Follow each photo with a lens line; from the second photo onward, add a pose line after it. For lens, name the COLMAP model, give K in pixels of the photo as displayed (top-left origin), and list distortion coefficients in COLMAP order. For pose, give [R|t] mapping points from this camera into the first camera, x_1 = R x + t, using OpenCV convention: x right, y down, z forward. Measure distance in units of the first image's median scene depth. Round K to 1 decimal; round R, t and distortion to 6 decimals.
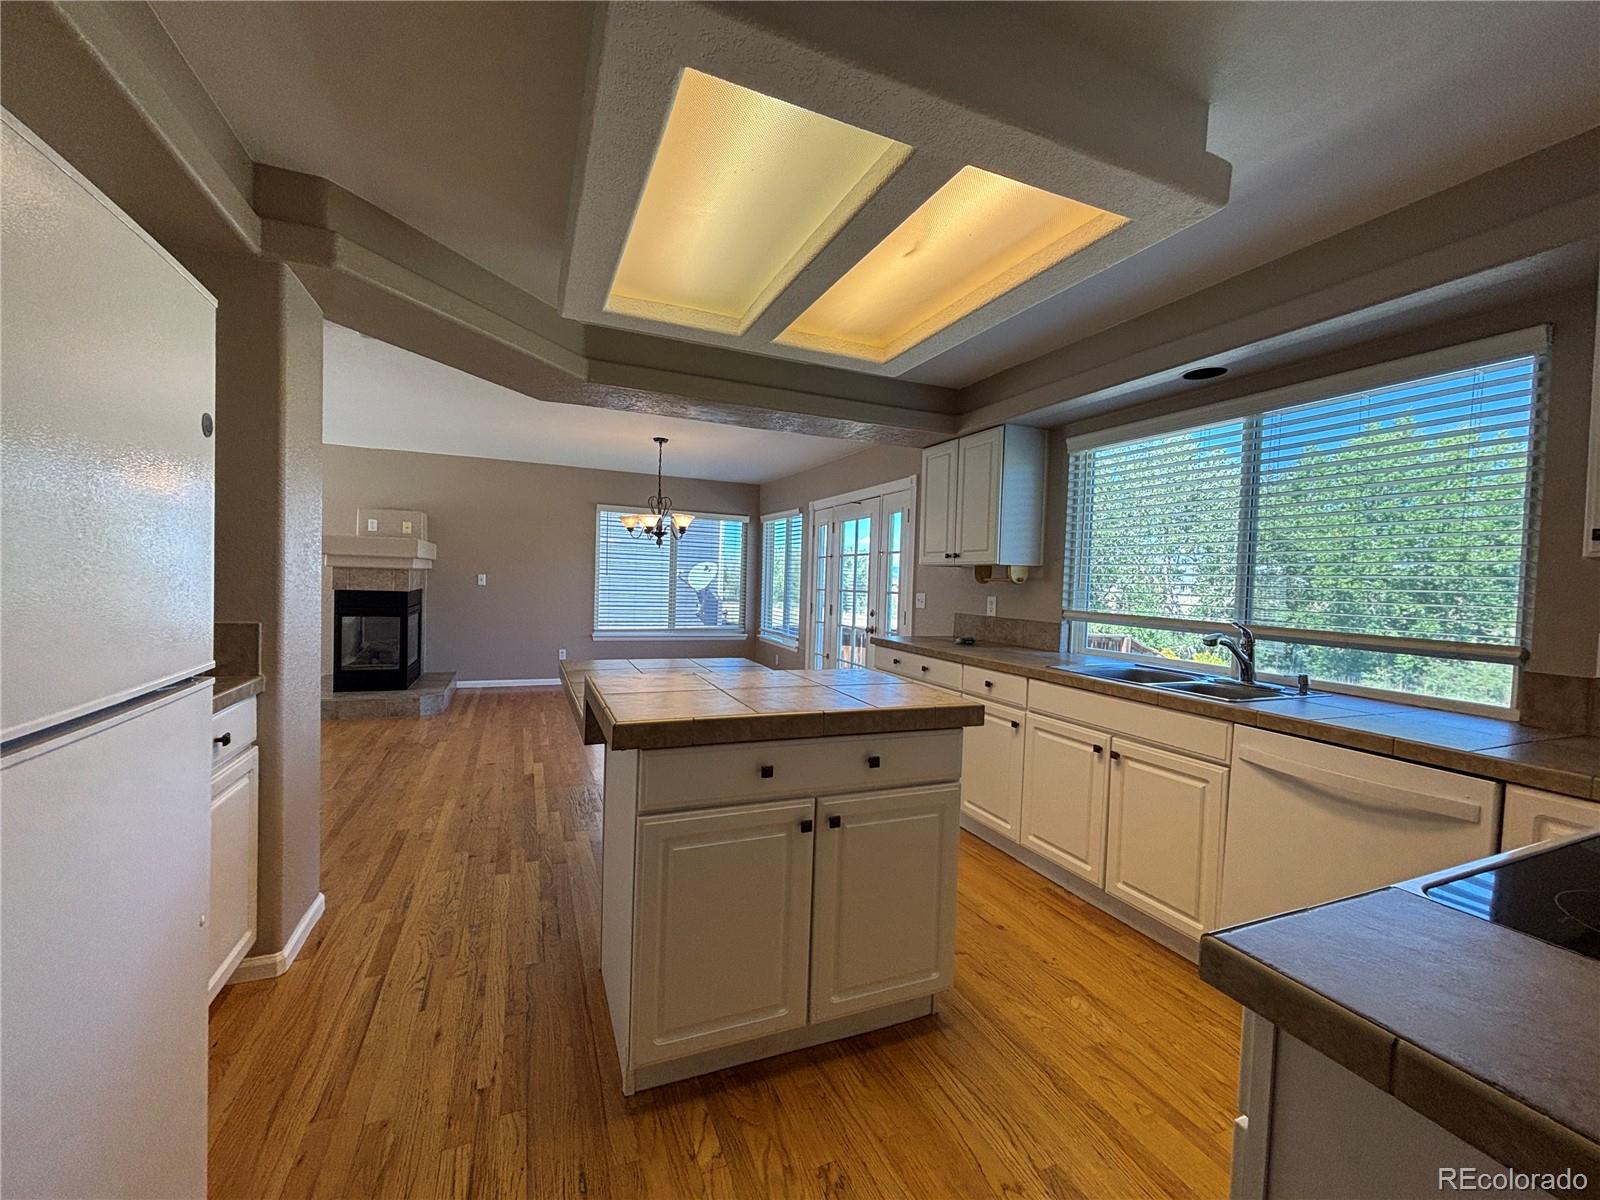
lens RADIAL K [[647.5, 0, 802.1], [0, 647.5, 605.8], [0, 0, 1]] dist [0.000874, -0.001134]
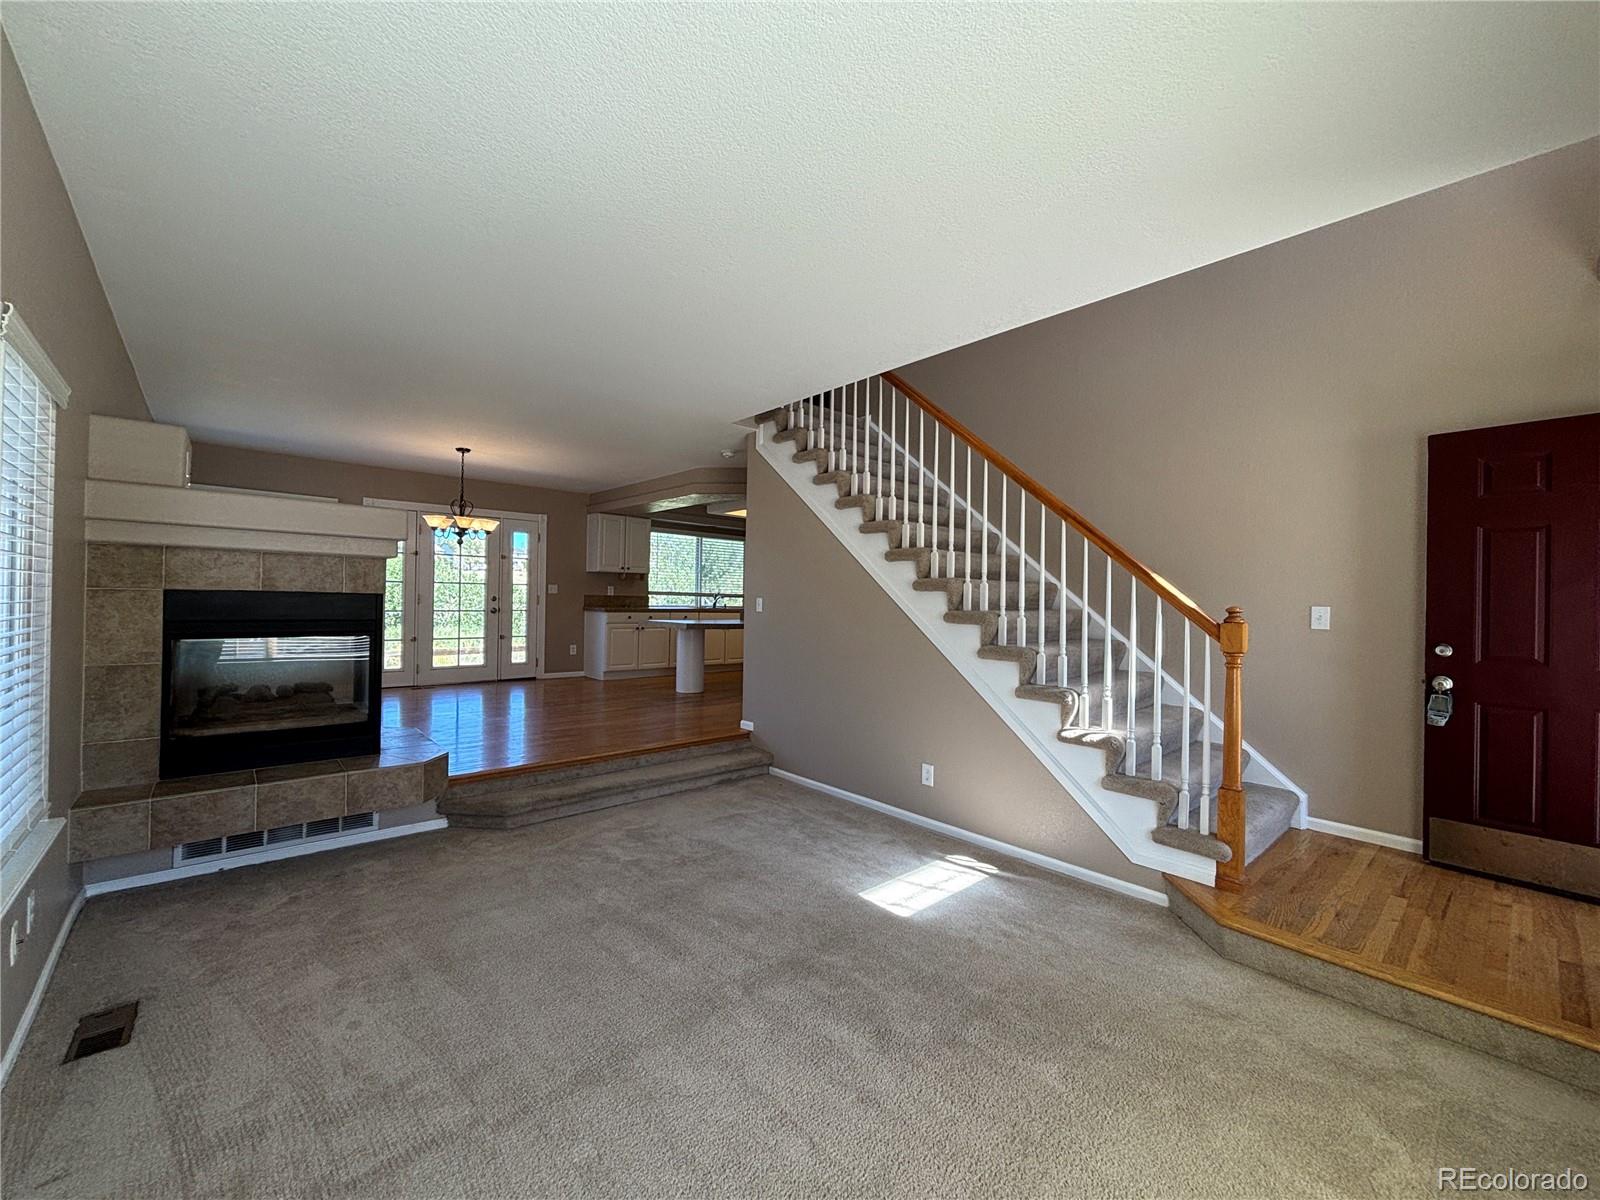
lens RADIAL K [[647.5, 0, 802.3], [0, 647.5, 595.2], [0, 0, 1]] dist [0.000874, -0.001134]
pose [[-0.314774, -0.027493, 0.948768, -2.395391], [0.009912, 0.999431, 0.032249, -0.058454], [-0.949115, 0.019555, -0.314322, 1.301016]]
